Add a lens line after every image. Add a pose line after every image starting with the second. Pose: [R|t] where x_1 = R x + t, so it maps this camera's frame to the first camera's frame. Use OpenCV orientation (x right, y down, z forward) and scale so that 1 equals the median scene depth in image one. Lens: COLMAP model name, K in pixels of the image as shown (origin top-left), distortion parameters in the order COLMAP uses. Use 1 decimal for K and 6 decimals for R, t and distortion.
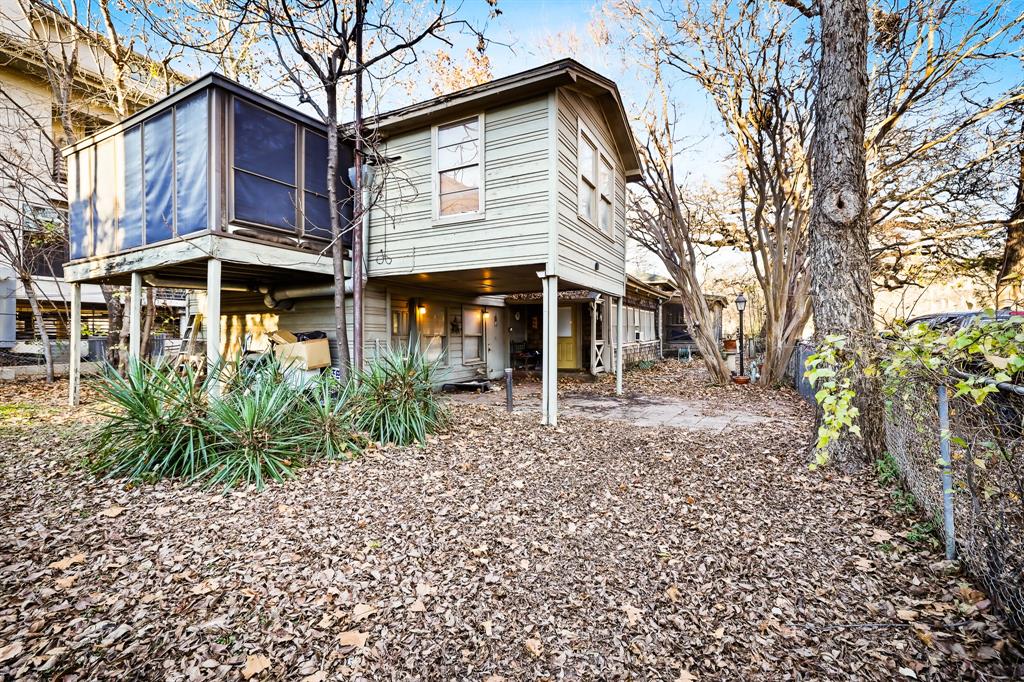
lens RADIAL K [[448.1, 0, 511.2], [0, 448.1, 331.0], [0, 0, 1]] dist [-0.026421, 0.000950]
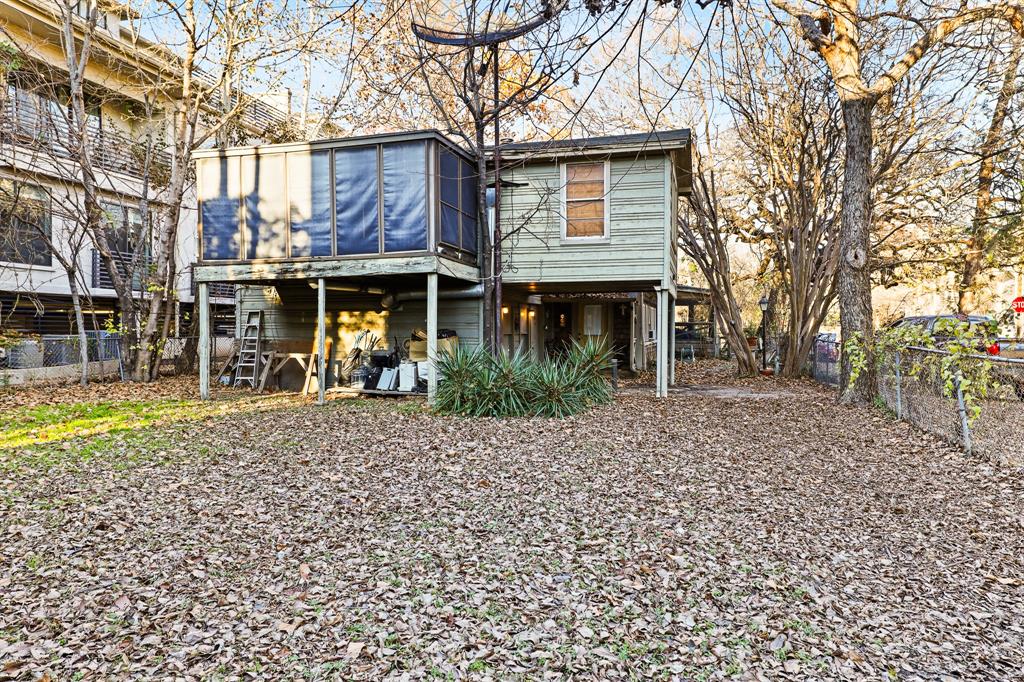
lens RADIAL K [[733.0, 0, 512.5], [0, 733.0, 338.6], [0, 0, 1]] dist [0.039828, -0.004134]
pose [[0.971588, -0.000958, 0.236678, -0.833241], [-0.001989, 0.999923, 0.012213, 0.000987], [-0.236672, -0.012336, 0.971511, -1.003323]]
